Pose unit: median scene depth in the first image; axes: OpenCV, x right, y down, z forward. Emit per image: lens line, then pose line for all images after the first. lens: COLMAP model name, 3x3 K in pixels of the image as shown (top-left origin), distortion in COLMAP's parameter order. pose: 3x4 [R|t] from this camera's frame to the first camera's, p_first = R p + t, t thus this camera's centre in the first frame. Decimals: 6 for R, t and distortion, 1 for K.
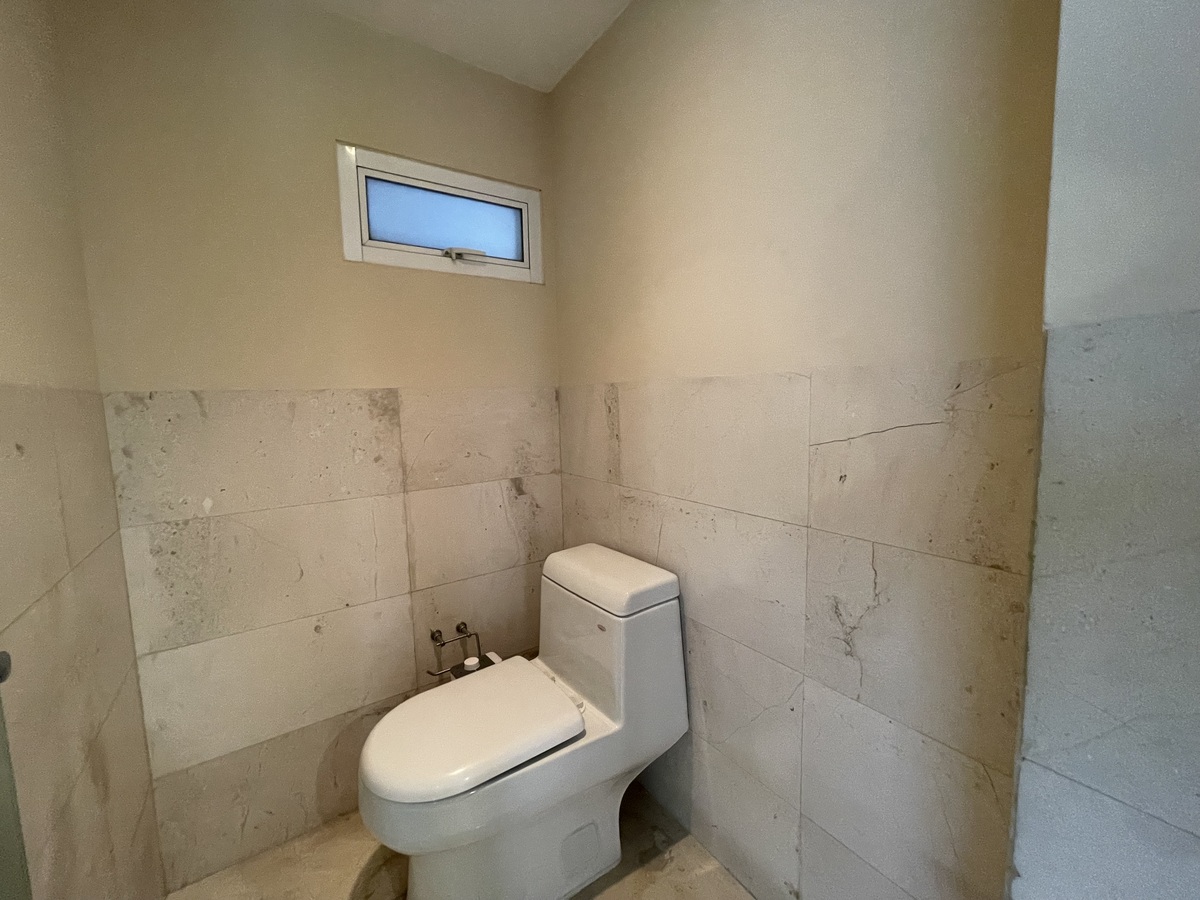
lens RADIAL K [[484.0, 0, 601.7], [0, 484.0, 446.6], [0, 0, 1]] dist [-0.007308, 0.000276]
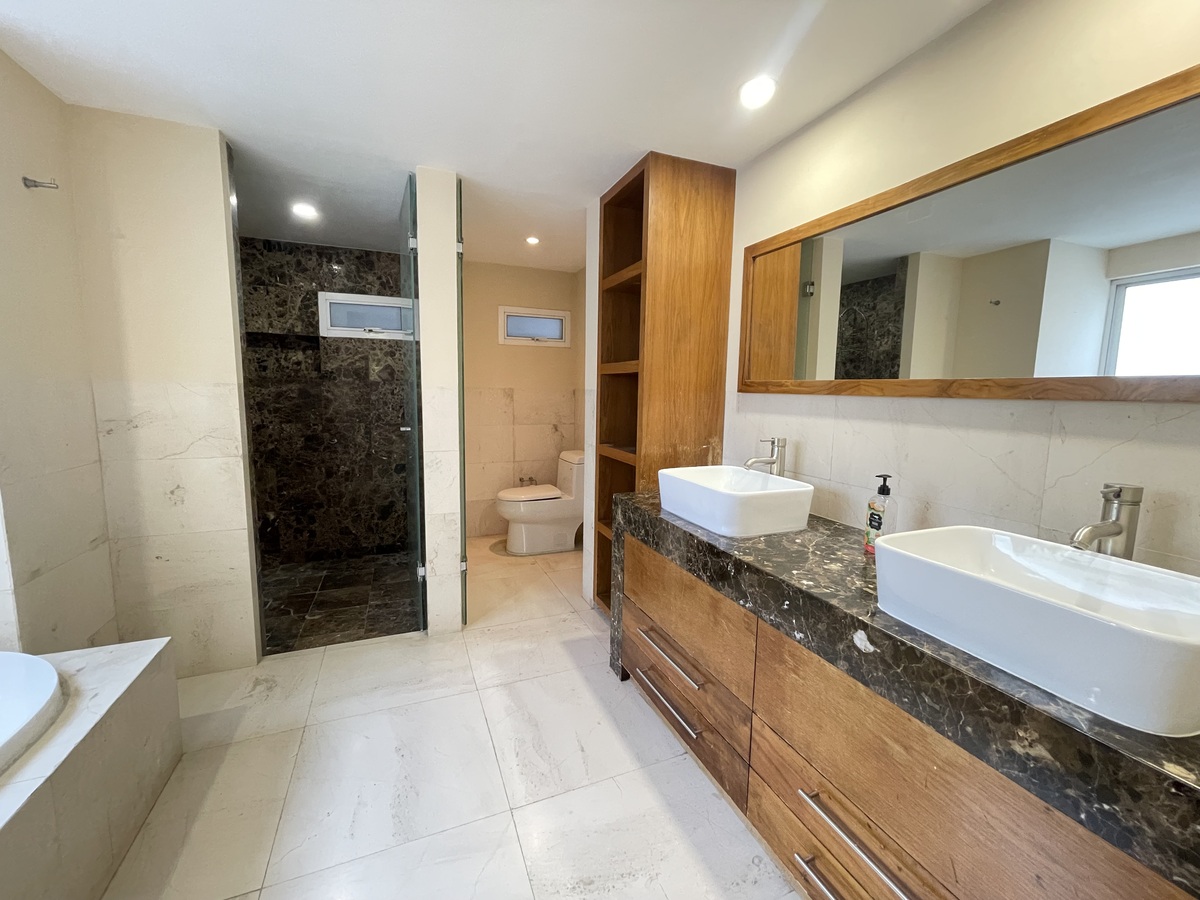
lens RADIAL K [[484.0, 0, 597.0], [0, 484.0, 446.3], [0, 0, 1]] dist [-0.007308, 0.000276]
pose [[0.972703, 0.066475, -0.222330, 0.669484], [-0.062174, 0.997719, 0.026297, 0.109604], [0.223571, -0.011756, 0.974617, -1.566396]]
